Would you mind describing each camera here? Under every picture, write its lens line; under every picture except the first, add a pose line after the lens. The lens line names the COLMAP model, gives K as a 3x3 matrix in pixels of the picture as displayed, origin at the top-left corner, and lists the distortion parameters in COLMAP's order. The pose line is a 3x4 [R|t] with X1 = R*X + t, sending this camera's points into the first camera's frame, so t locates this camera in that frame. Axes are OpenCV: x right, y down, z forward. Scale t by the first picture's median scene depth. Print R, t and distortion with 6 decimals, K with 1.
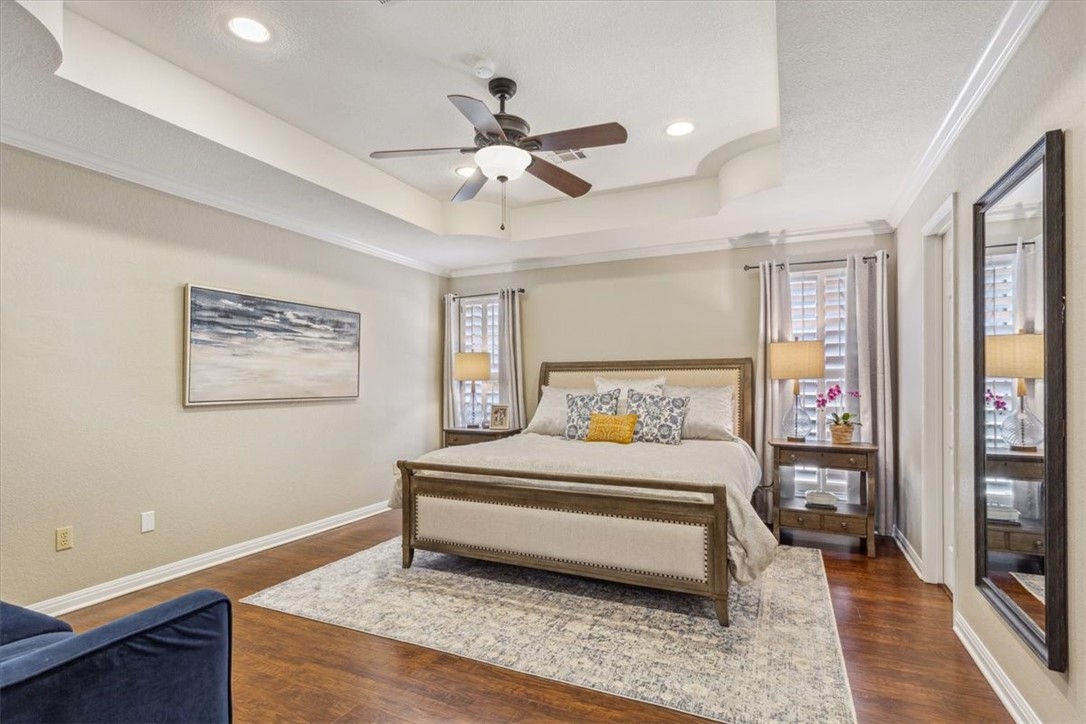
lens RADIAL K [[539.7, 0, 540.3], [0, 539.7, 374.6], [0, 0, 1]] dist [-0.000313, 0.000649]
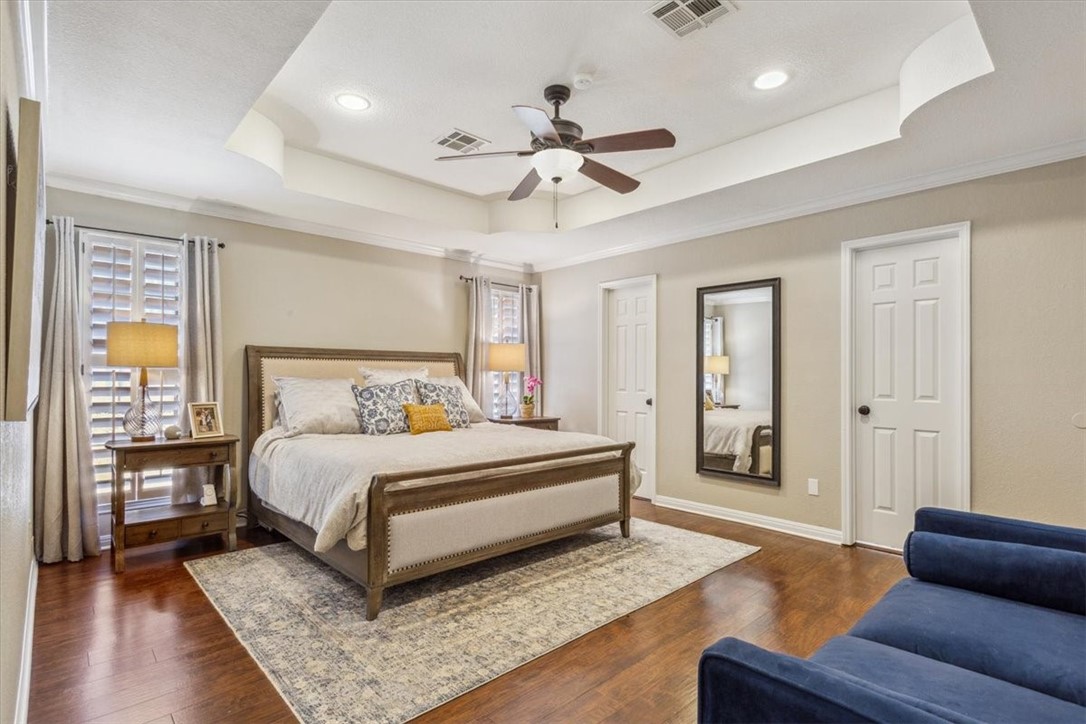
lens RADIAL K [[531.5, 0, 557.7], [0, 531.5, 364.1], [0, 0, 1]] dist [0.001201, 0.001069]
pose [[0.363306, 0.025422, 0.931323, -0.936757], [-0.019404, 0.999617, -0.019717, 0.018170], [-0.931468, -0.010908, 0.363660, 0.552477]]
